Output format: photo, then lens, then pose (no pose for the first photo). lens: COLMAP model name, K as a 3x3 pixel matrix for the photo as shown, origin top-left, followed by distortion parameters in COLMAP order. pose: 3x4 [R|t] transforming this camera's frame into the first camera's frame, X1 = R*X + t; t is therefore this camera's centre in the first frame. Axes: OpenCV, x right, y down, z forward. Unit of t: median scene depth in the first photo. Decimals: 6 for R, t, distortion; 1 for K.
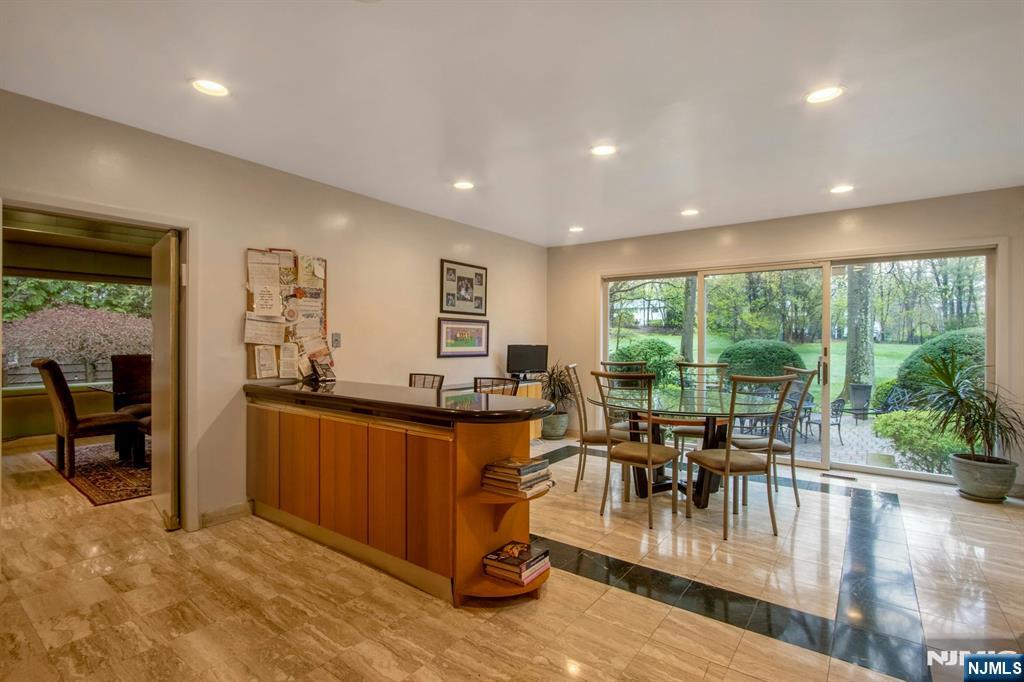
lens RADIAL K [[481.8, 0, 514.1], [0, 481.8, 339.1], [0, 0, 1]] dist [-0.006638, -0.001455]
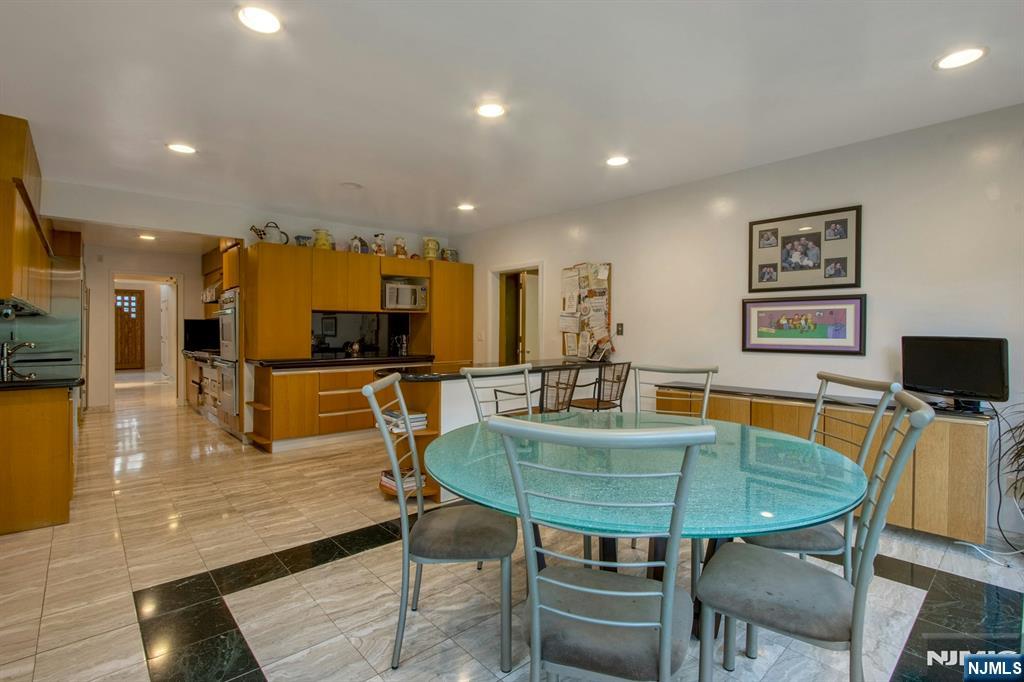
lens RADIAL K [[481.8, 0, 510.9], [0, 481.8, 331.5], [0, 0, 1]] dist [-0.006638, -0.001455]
pose [[-0.184922, -0.000710, -0.982753, 0.863461], [0.003168, 0.999994, -0.001319, 0.008687], [0.982748, -0.003357, -0.184919, 0.989064]]
